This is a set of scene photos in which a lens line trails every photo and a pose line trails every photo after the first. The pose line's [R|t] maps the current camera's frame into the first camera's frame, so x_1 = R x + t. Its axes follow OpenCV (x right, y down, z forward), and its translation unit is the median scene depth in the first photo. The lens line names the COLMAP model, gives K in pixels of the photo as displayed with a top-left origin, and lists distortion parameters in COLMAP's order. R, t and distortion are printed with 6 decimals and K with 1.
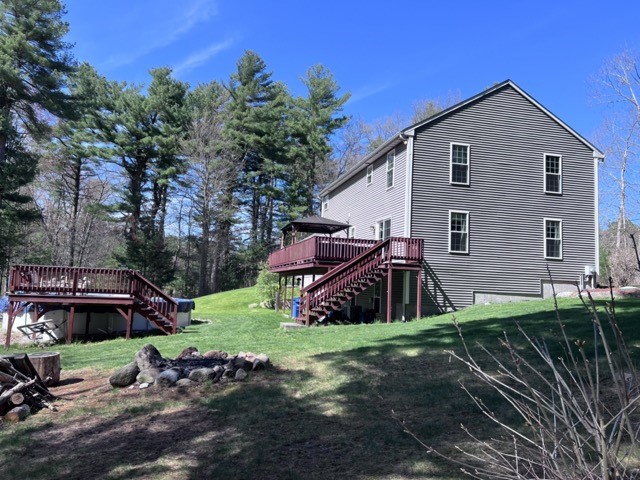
lens RADIAL K [[484.1, 0, 321.1], [0, 484.1, 238.7], [0, 0, 1]] dist [0.061925, -0.047032]
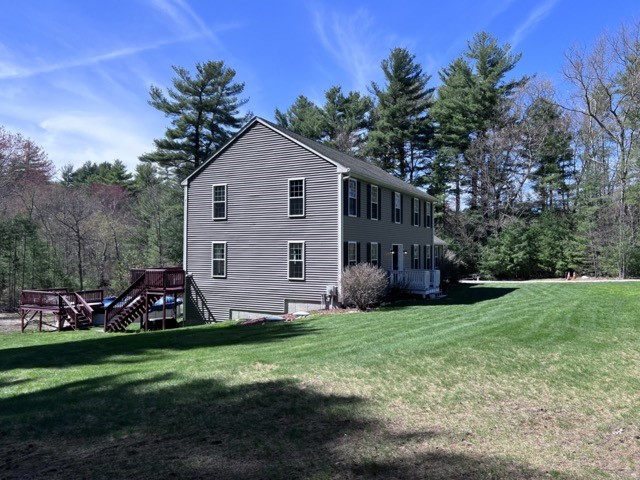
lens RADIAL K [[484.1, 0, 342.0], [0, 484.1, 237.1], [0, 0, 1]] dist [0.061925, -0.047032]
pose [[0.741594, -0.051981, -0.668832, 1.269955], [0.096475, 0.994894, 0.029649, -0.072607], [0.663876, -0.086513, 0.742822, 0.305229]]
